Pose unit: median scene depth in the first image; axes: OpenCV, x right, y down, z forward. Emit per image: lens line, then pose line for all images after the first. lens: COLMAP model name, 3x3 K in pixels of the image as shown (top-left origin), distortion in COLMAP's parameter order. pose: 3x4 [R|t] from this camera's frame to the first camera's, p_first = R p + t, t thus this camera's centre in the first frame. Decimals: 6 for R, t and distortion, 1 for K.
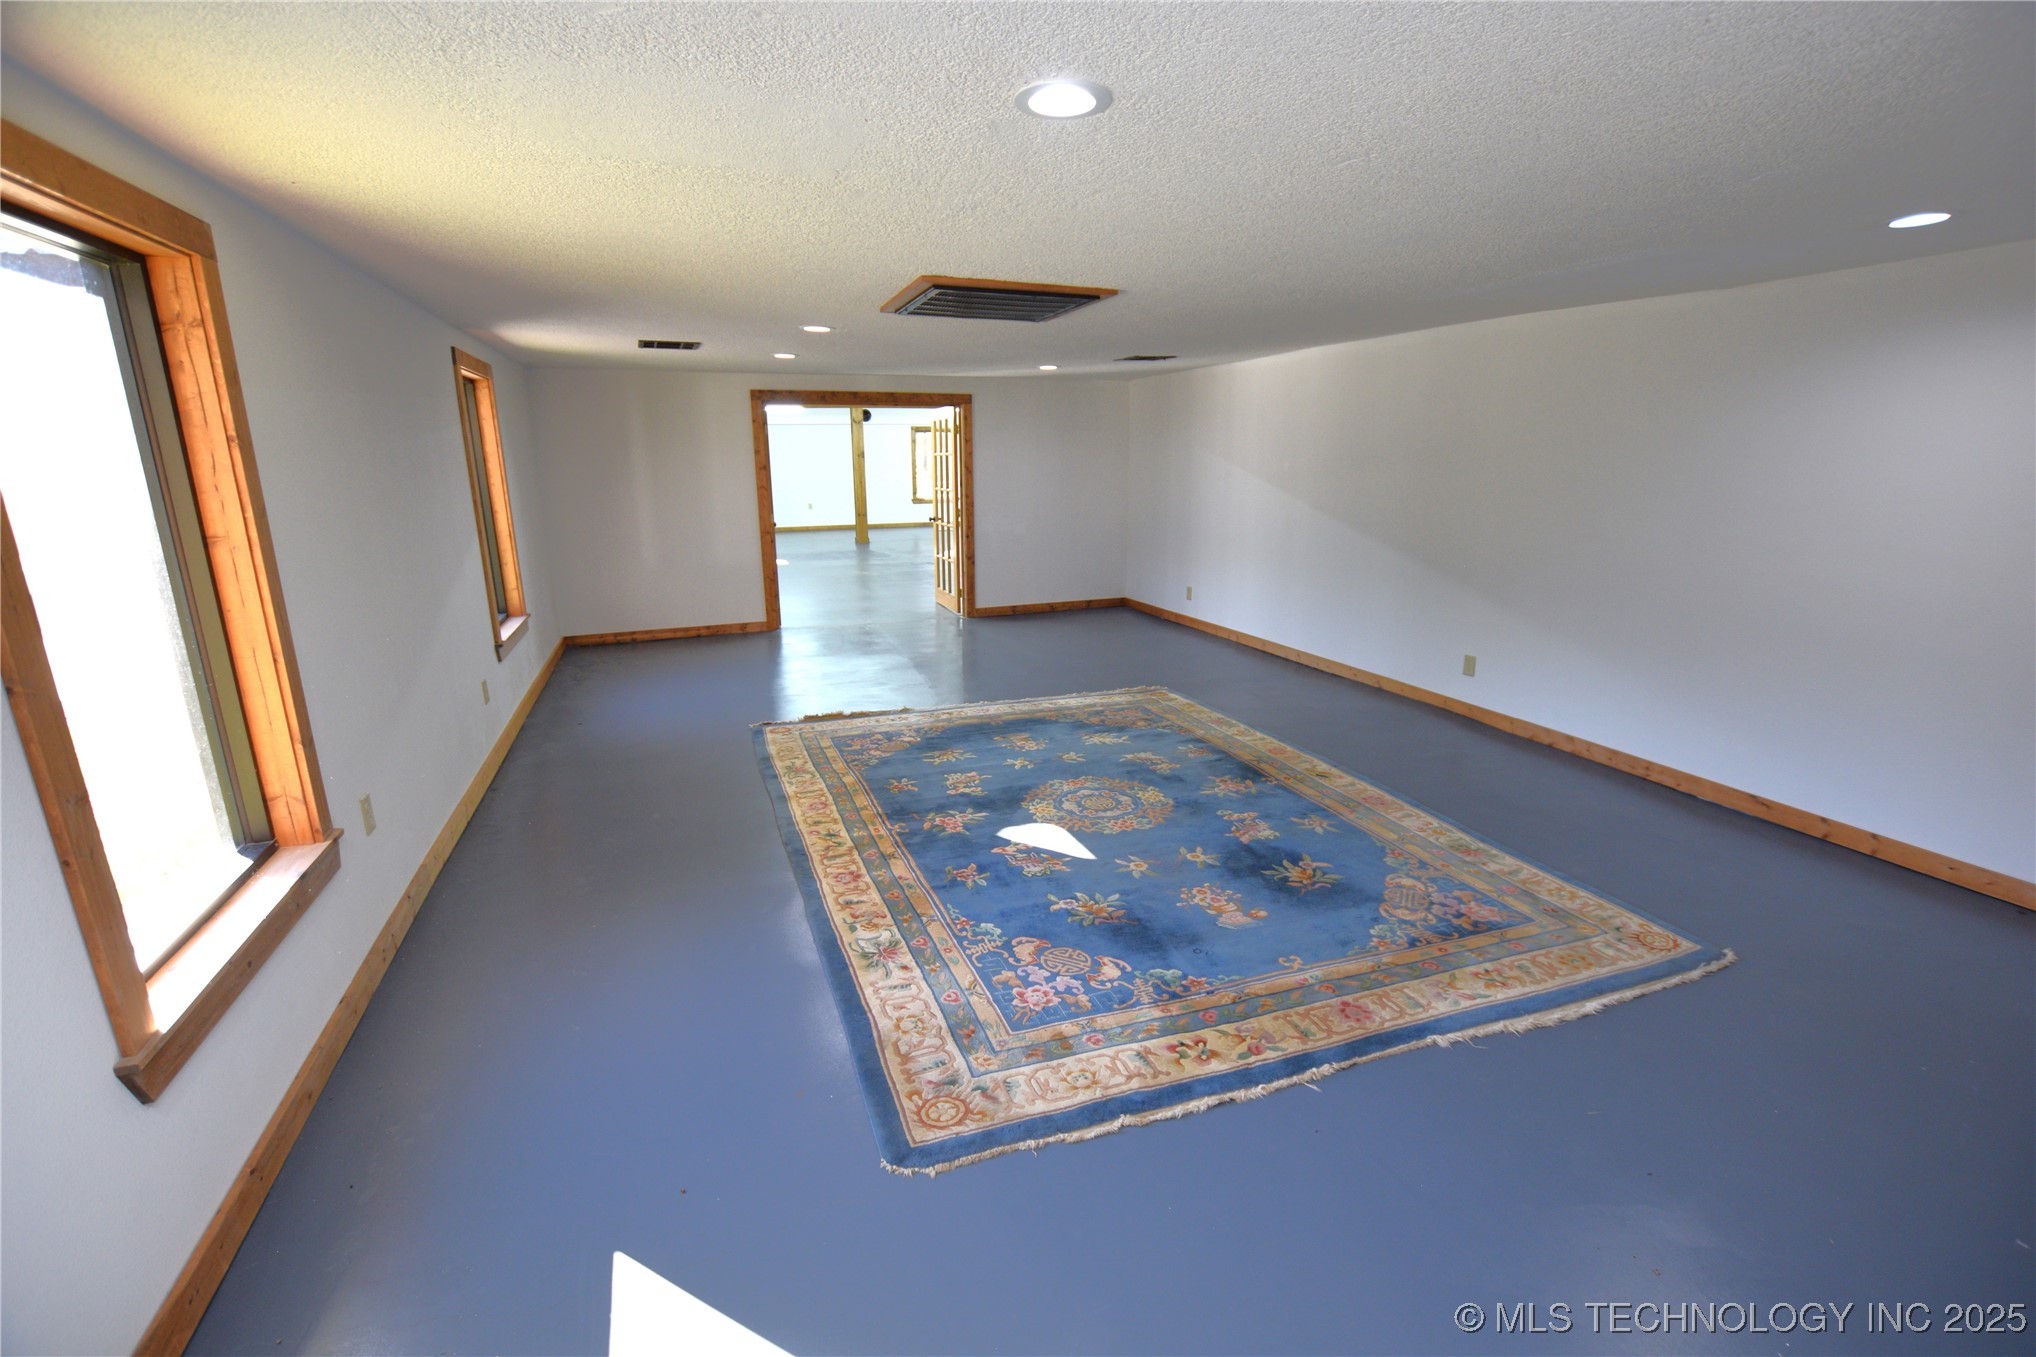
lens RADIAL K [[895.7, 0, 1026.1], [0, 895.7, 688.4], [0, 0, 1]] dist [-0.034220, 0.005855]
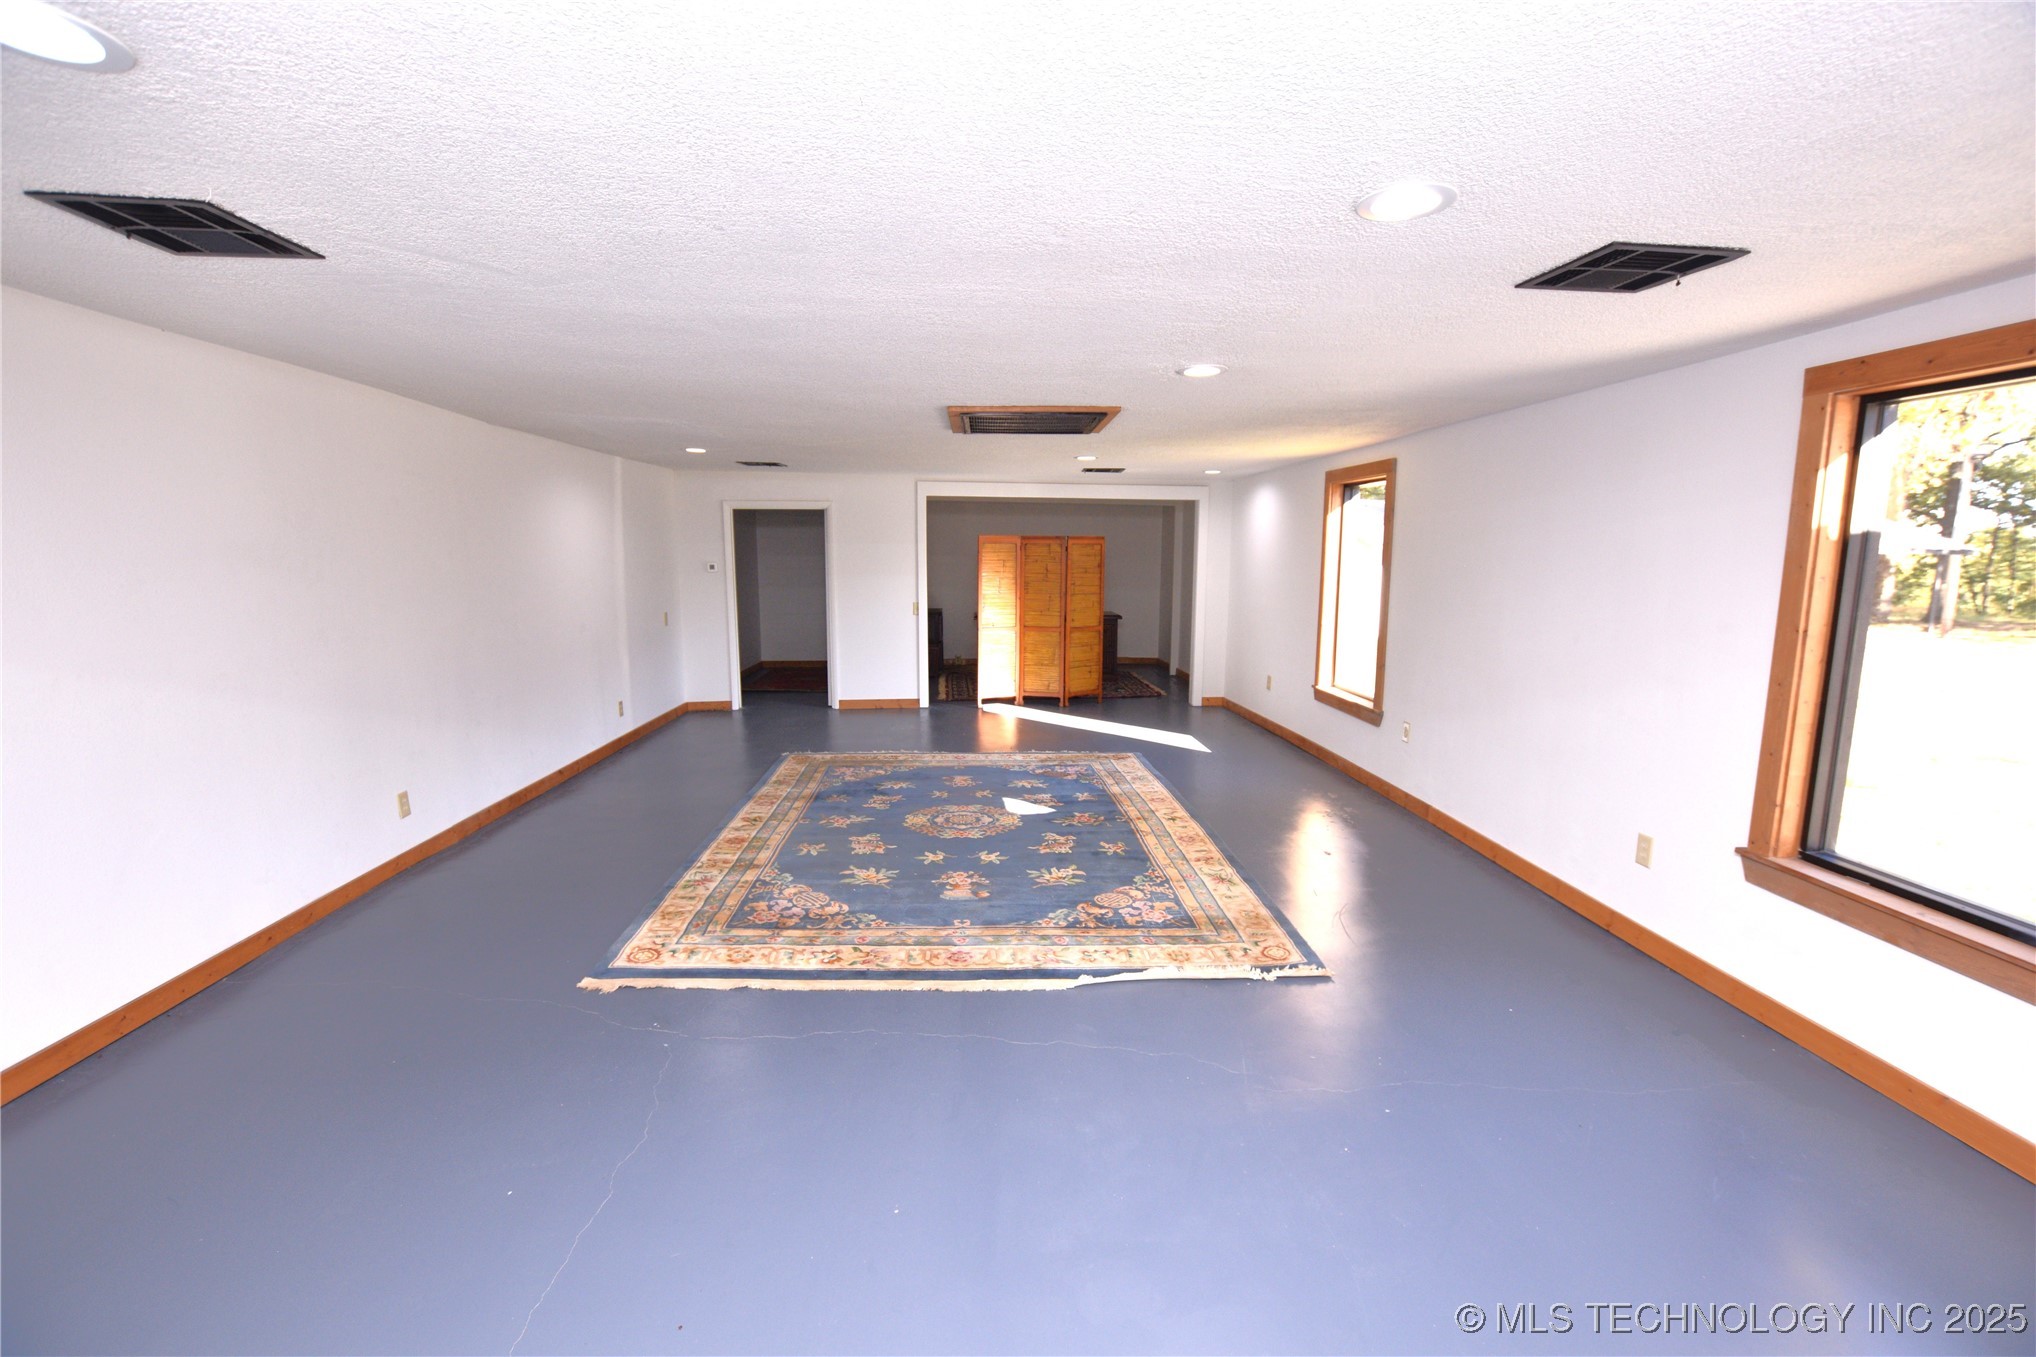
lens RADIAL K [[895.7, 0, 1026.1], [0, 895.7, 688.4], [0, 0, 1]] dist [-0.034220, 0.005855]
pose [[-0.955950, -0.042562, 0.290426, -0.335134], [0.075744, 0.920152, 0.384166, -0.480222], [-0.283587, 0.389241, -0.876396, 1.858005]]
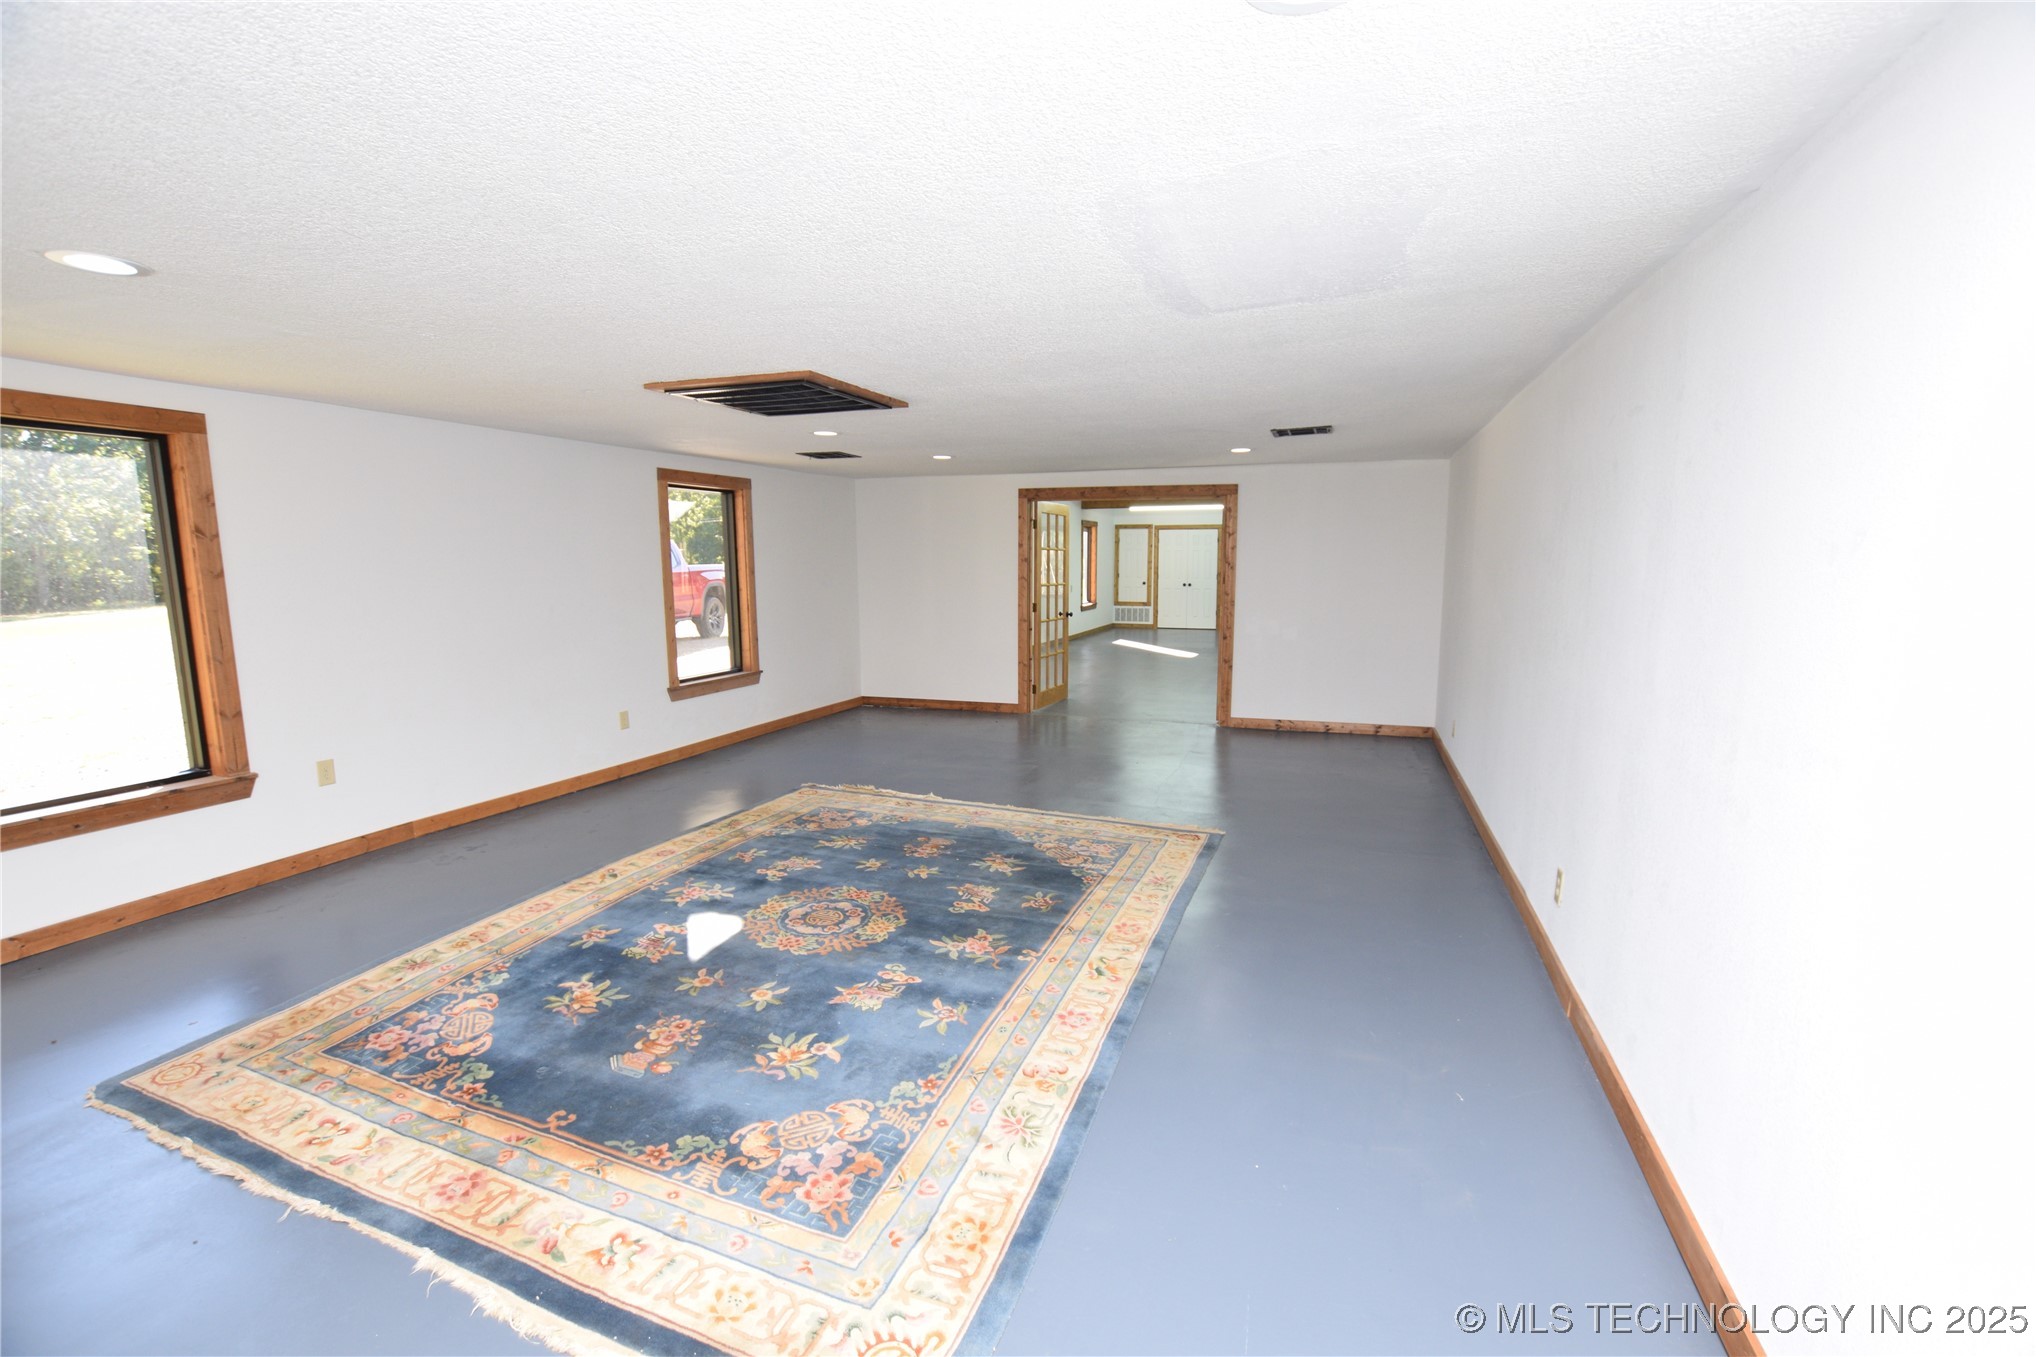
lens RADIAL K [[895.7, 0, 1026.1], [0, 895.7, 688.4], [0, 0, 1]] dist [-0.034220, 0.005855]
pose [[0.763258, 0.099230, -0.638429, 0.734892], [-0.166797, 0.984902, -0.046327, -0.086940], [0.624193, 0.141847, 0.768285, 0.367819]]
